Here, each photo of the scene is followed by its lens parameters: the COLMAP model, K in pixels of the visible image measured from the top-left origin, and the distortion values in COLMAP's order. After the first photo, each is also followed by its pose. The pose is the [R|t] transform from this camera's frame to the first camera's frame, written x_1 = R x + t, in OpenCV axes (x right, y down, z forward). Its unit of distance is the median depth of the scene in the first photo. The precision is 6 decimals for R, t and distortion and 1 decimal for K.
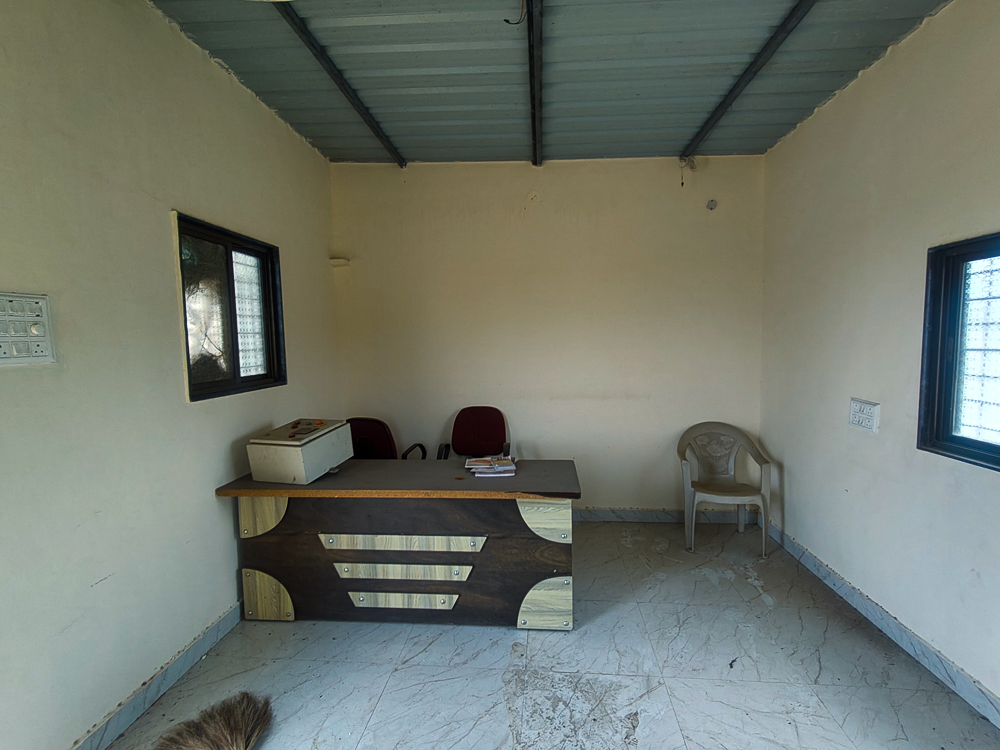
lens RADIAL K [[471.0, 0, 506.6], [0, 471.0, 375.1], [0, 0, 1]] dist [0.001725, 0.000448]
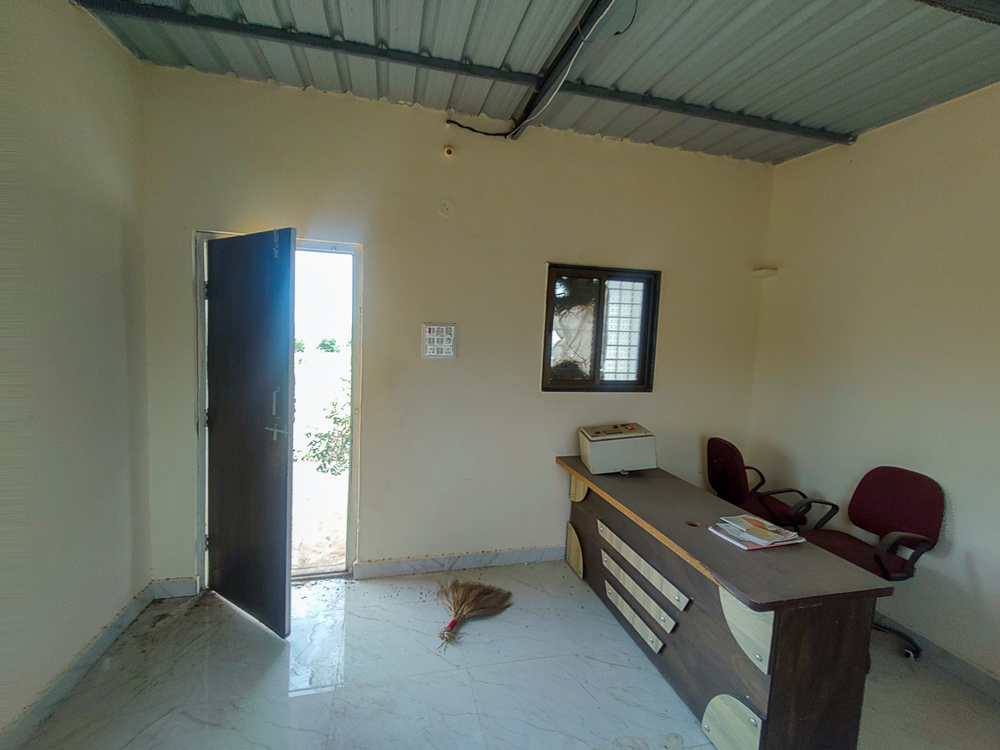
lens RADIAL K [[471.0, 0, 506.6], [0, 471.0, 375.1], [0, 0, 1]] dist [0.001725, 0.000448]
pose [[0.324056, 0.111918, -0.939395, 0.594288], [-0.113483, 0.990406, 0.078848, -0.087281], [0.939207, 0.081054, 0.333648, 0.362317]]
